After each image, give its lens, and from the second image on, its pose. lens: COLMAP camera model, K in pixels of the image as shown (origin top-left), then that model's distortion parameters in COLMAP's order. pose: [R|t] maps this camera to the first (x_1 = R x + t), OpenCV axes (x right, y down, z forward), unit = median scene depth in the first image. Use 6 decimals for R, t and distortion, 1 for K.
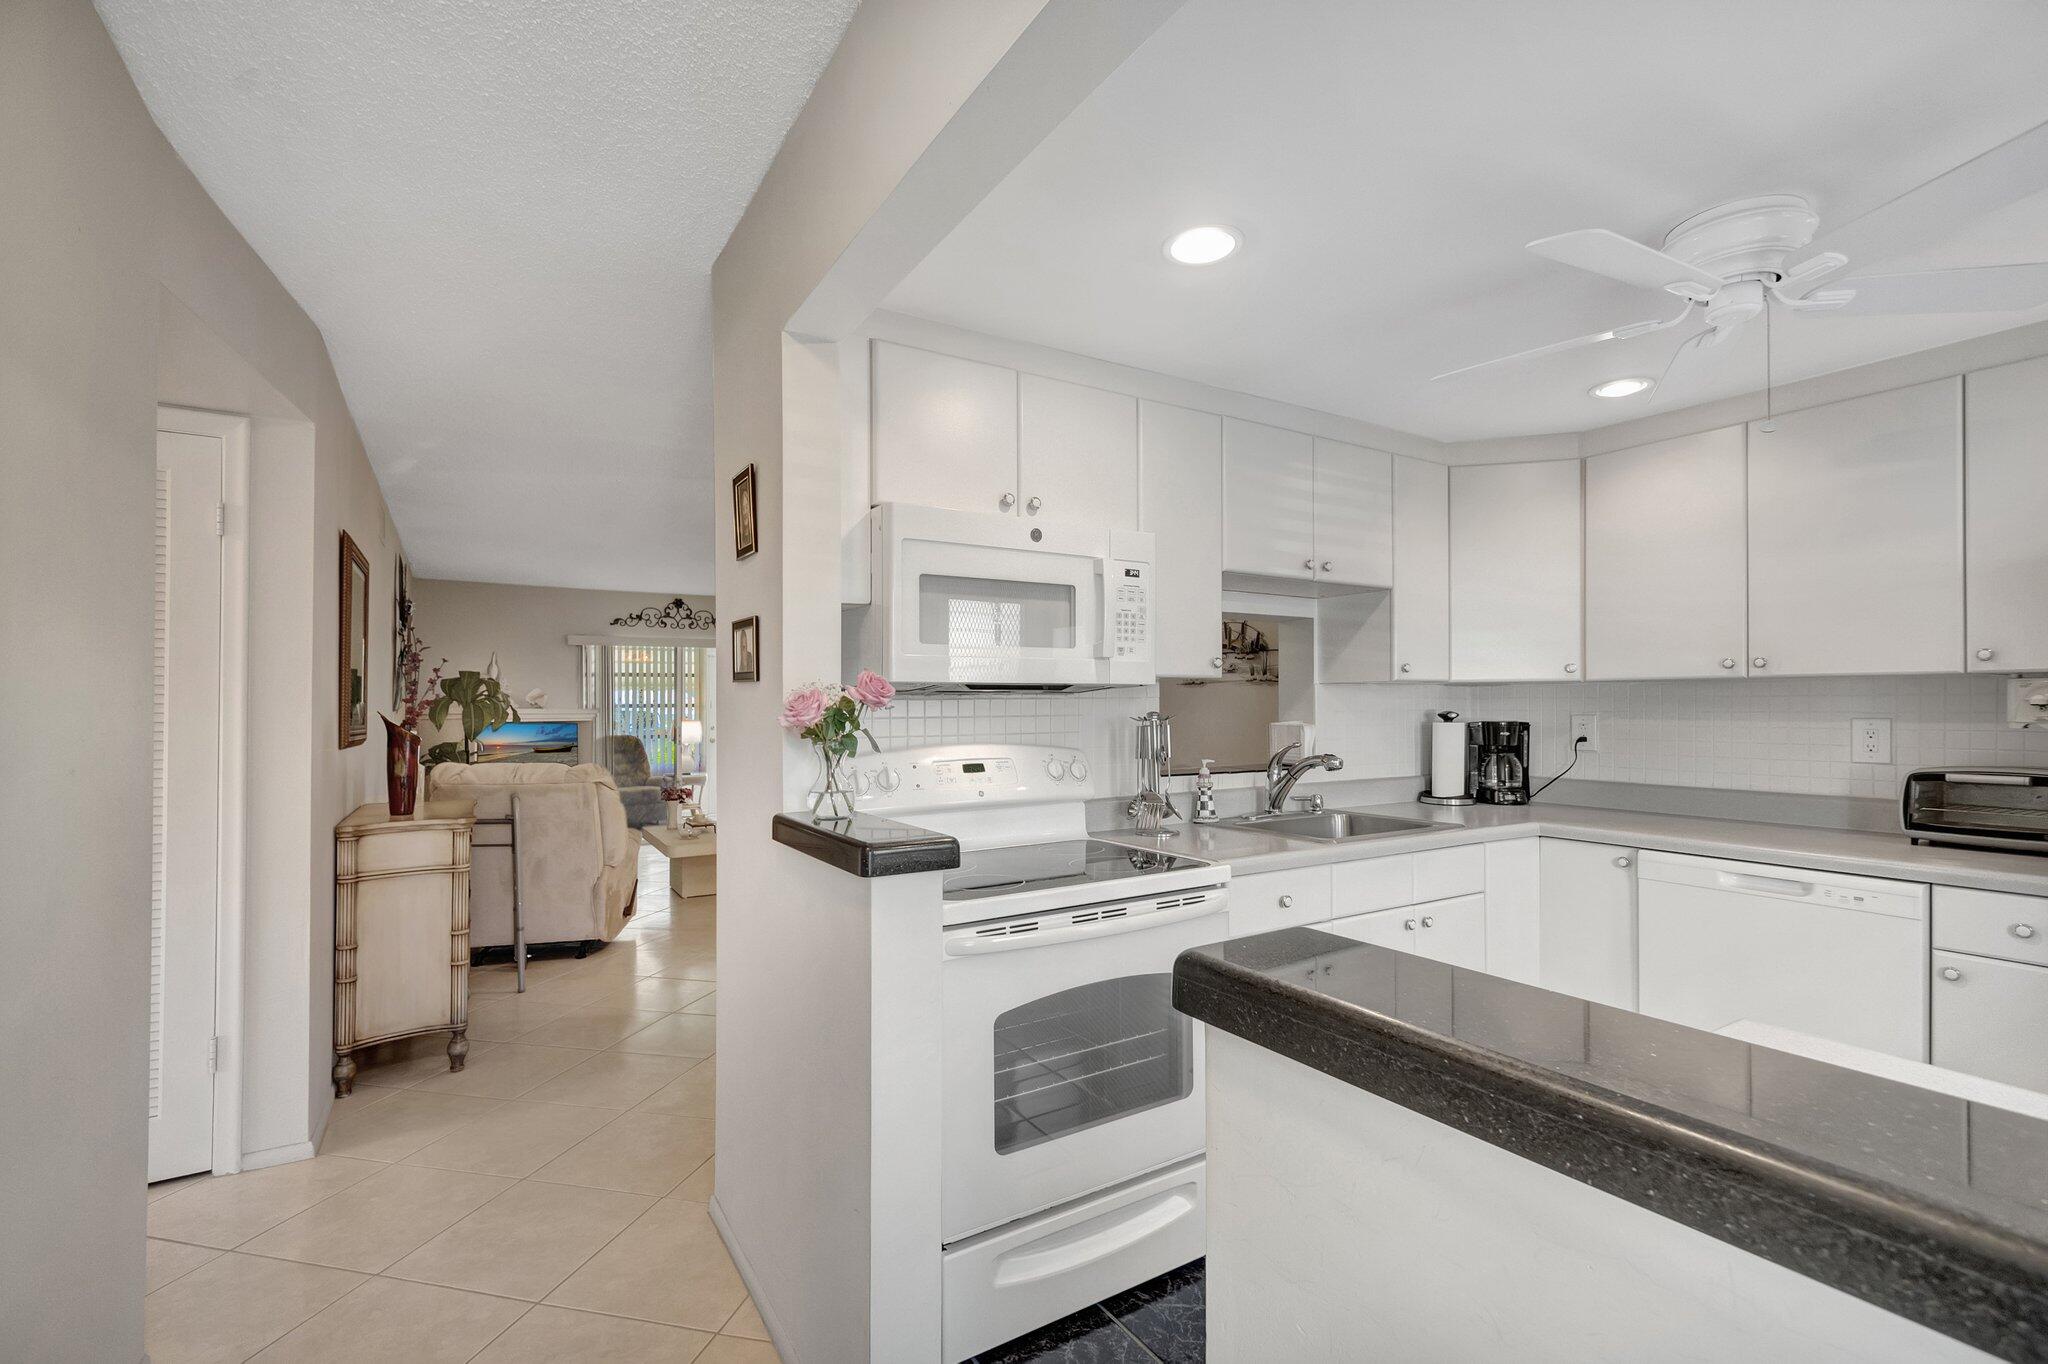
lens RADIAL K [[905.5, 0, 1017.0], [0, 905.5, 688.3], [0, 0, 1]] dist [-0.000608, -0.000459]
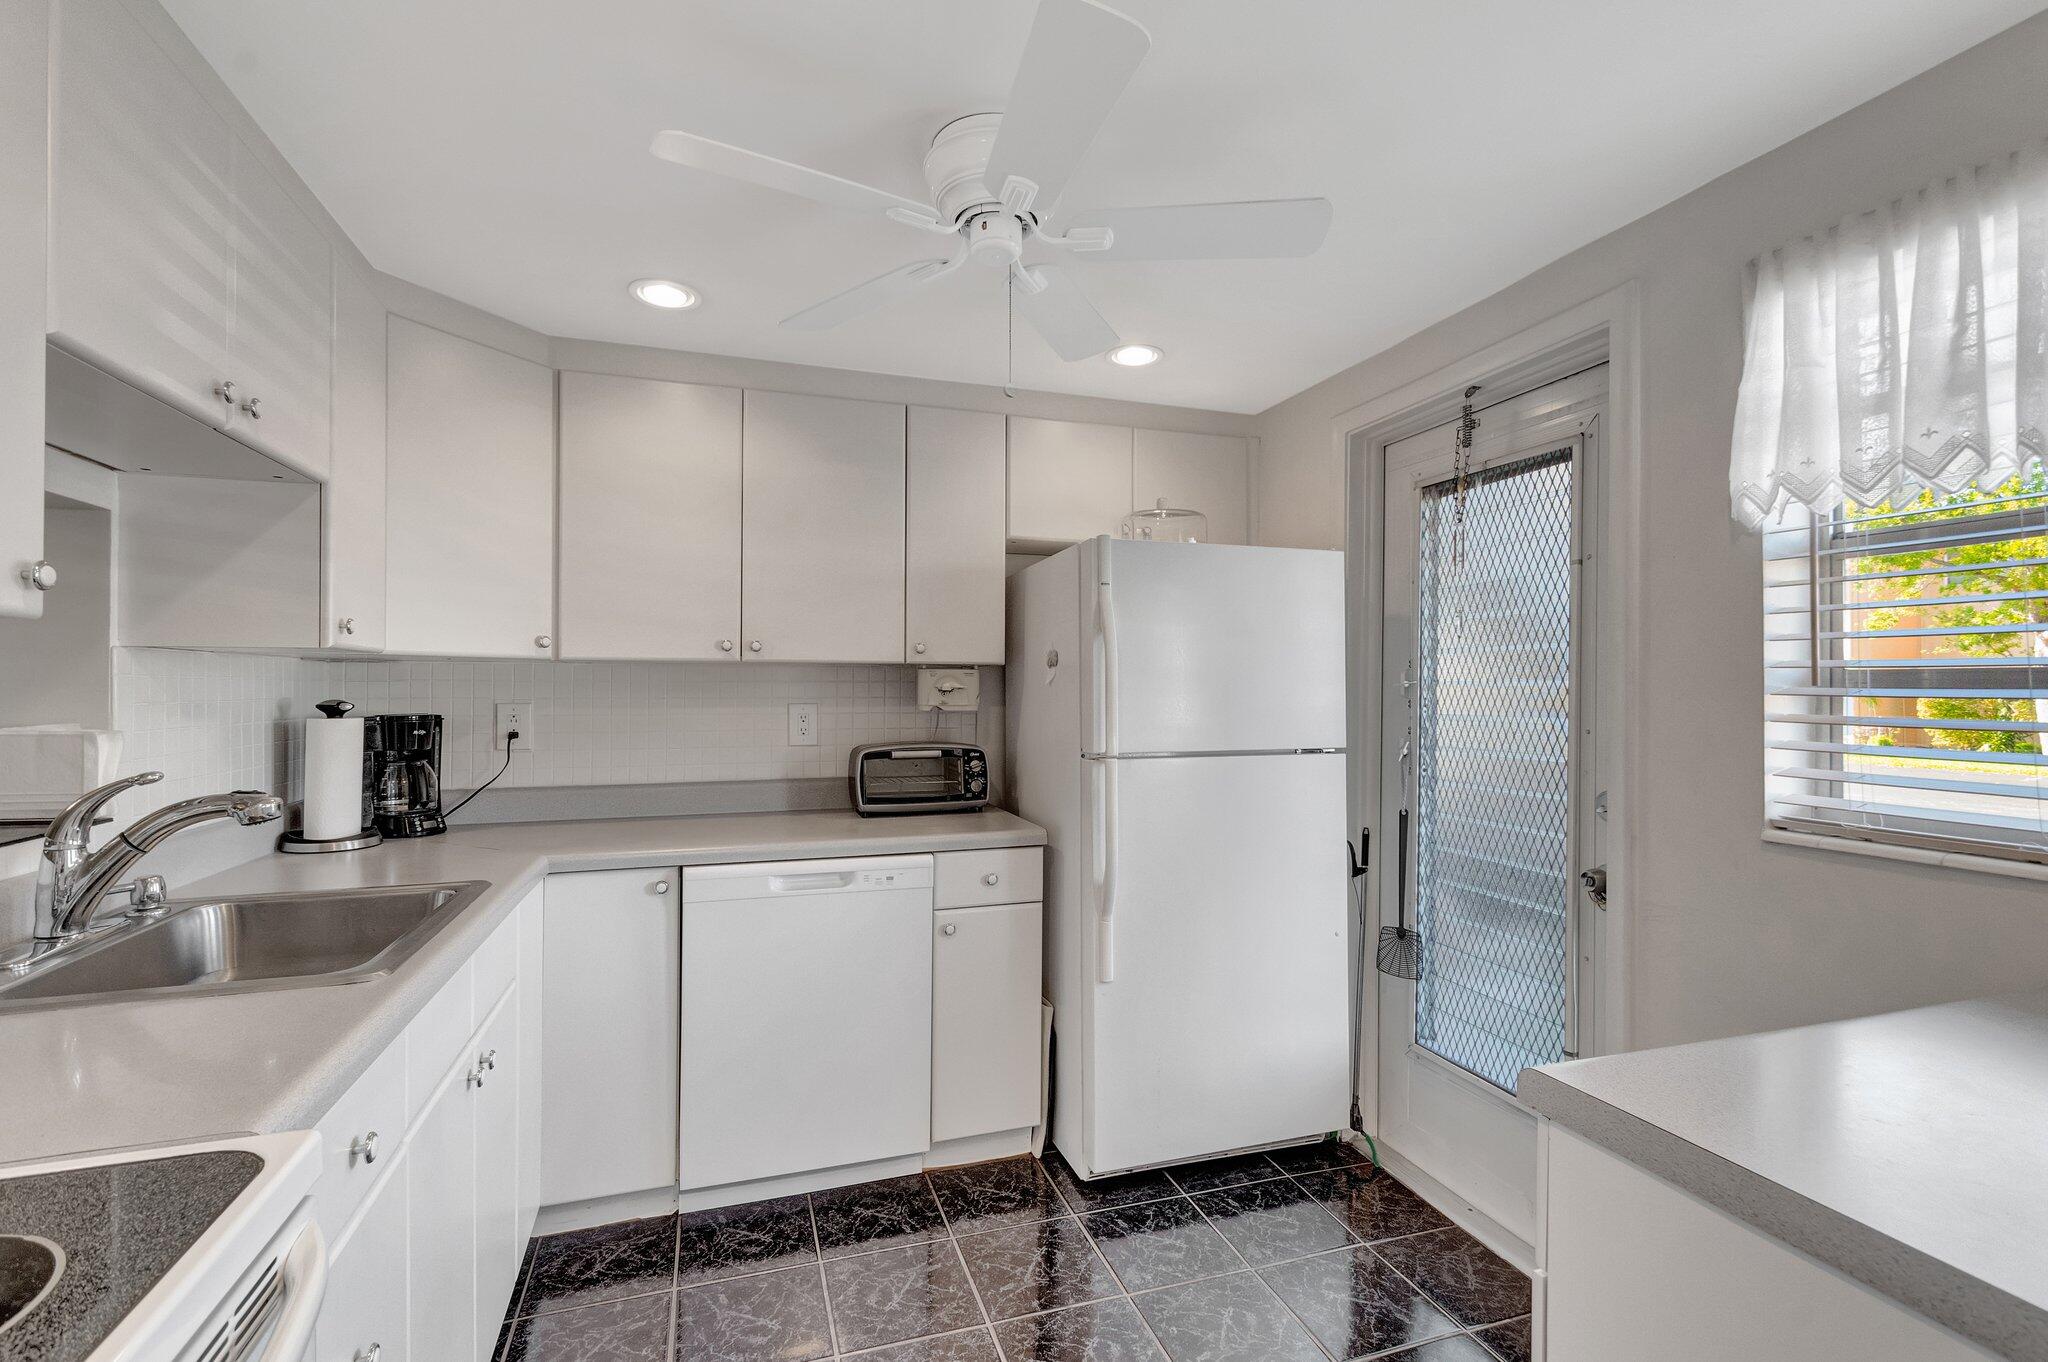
lens RADIAL K [[905.5, 0, 1017.0], [0, 905.5, 687.3], [0, 0, 1]] dist [-0.000608, -0.000459]
pose [[0.216261, 0.004037, 0.976327, -0.038578], [-0.018284, 0.999833, -0.000084, 0.008260], [-0.976164, -0.017833, 0.216298, 0.454355]]
